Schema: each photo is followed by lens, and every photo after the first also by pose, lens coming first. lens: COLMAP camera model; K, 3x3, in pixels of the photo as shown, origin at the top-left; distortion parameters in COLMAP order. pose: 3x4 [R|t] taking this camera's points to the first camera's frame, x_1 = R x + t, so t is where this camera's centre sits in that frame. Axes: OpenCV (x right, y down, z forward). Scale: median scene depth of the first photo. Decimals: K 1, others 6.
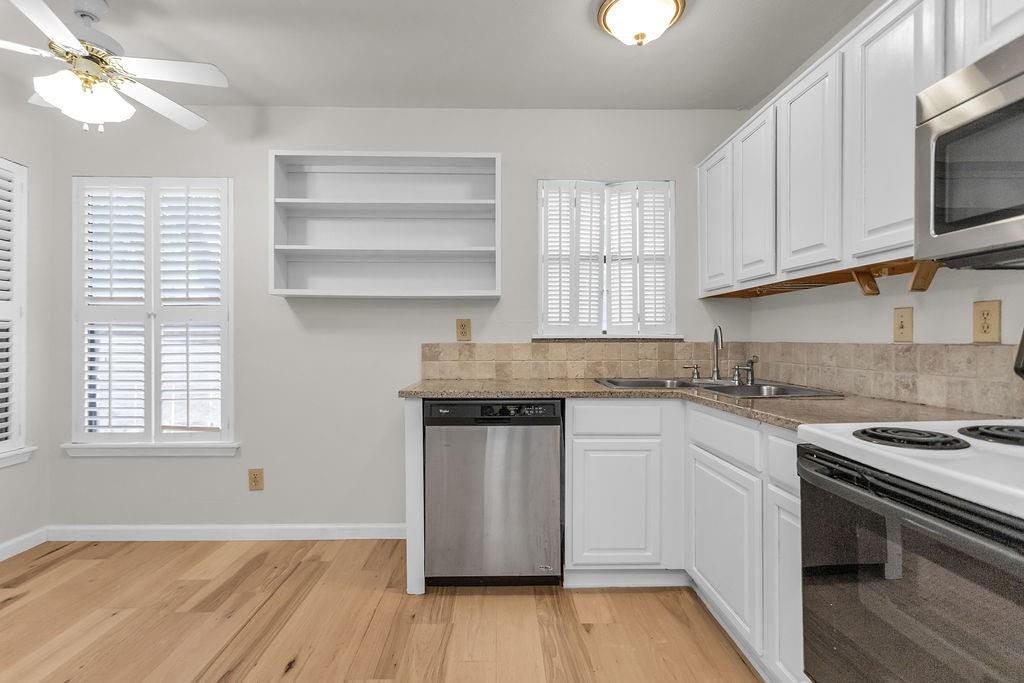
lens RADIAL K [[495.0, 0, 509.7], [0, 495.0, 337.1], [0, 0, 1]] dist [0.002433, 0.001961]
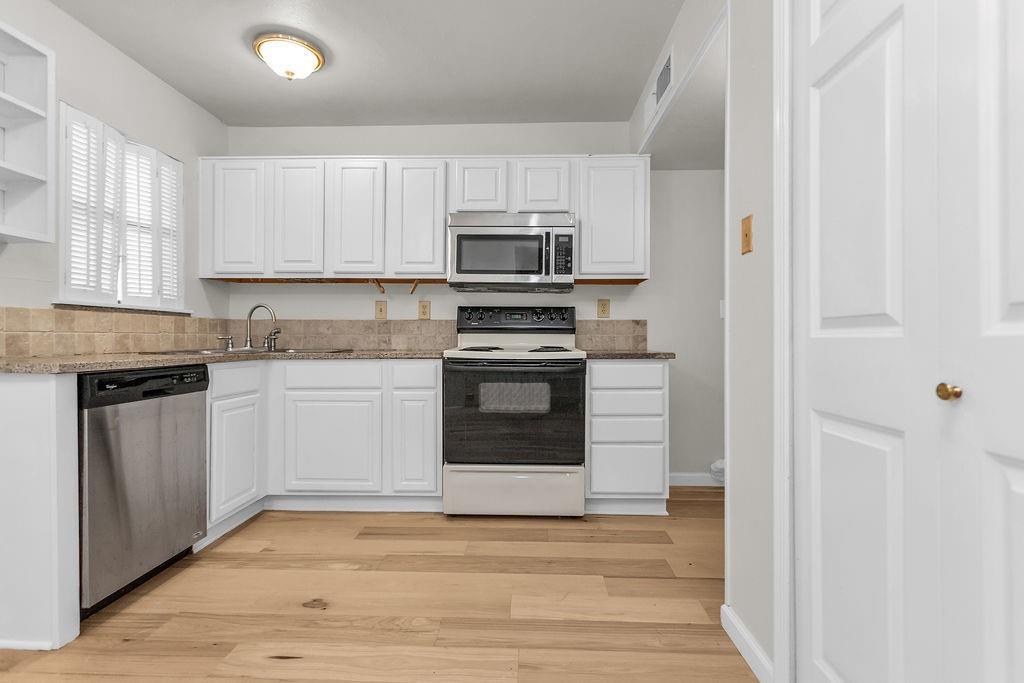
lens RADIAL K [[495.0, 0, 509.0], [0, 495.0, 338.1], [0, 0, 1]] dist [0.002433, 0.001961]
pose [[0.065498, 0.001978, 0.997851, -0.751026], [-0.009741, 0.999952, -0.001343, 0.056474], [-0.997805, -0.009632, 0.065514, 0.265384]]
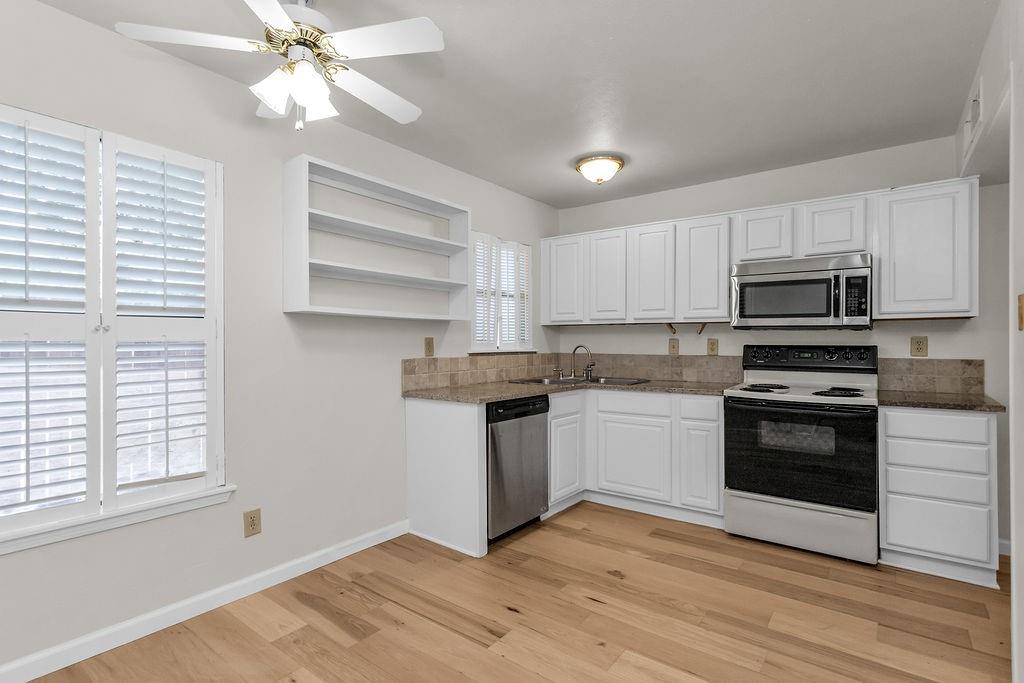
lens RADIAL K [[495.0, 0, 509.9], [0, 495.0, 339.3], [0, 0, 1]] dist [0.002433, 0.001961]
pose [[0.625480, 0.004864, 0.780225, -0.983349], [-0.005490, 0.999983, -0.001833, -0.034609], [-0.780221, -0.003137, 0.625496, 0.124723]]
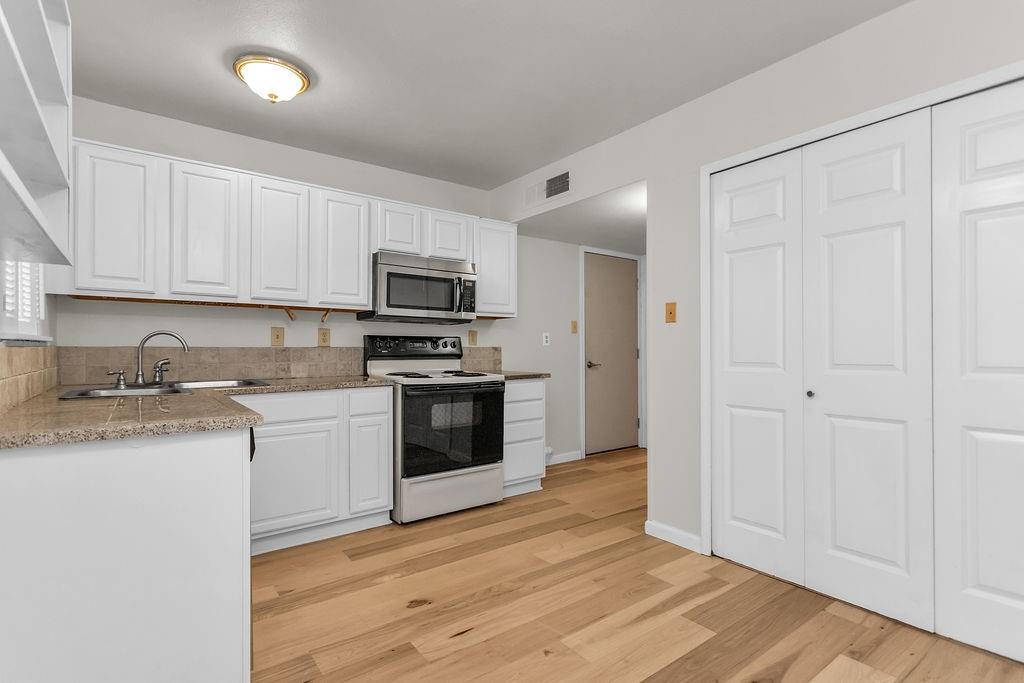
lens RADIAL K [[495.0, 0, 508.1], [0, 495.0, 349.5], [0, 0, 1]] dist [0.002433, 0.001961]
pose [[-0.576118, -0.001795, 0.817364, -0.825116], [-0.005525, 0.999983, -0.001698, 0.014135], [-0.817348, -0.005494, -0.576118, 0.943276]]
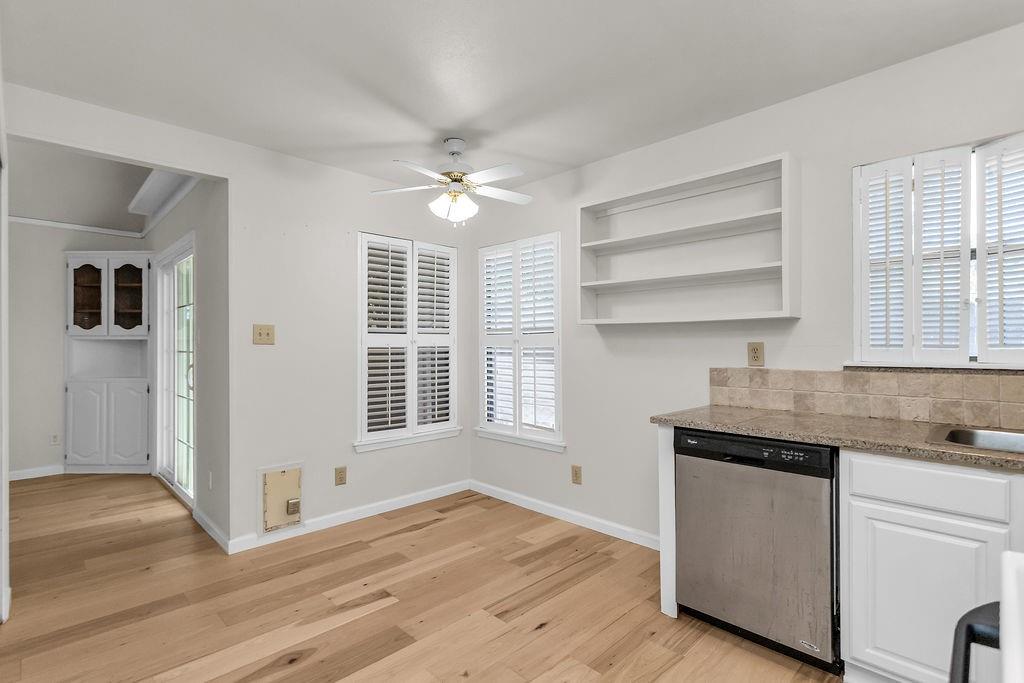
lens RADIAL K [[495.0, 0, 509.8], [0, 495.0, 343.7], [0, 0, 1]] dist [0.002433, 0.001961]
pose [[0.685917, -0.004220, -0.727667, 0.286860], [0.008575, 0.999961, 0.002284, -0.043741], [0.727629, -0.007806, 0.685927, 0.049669]]
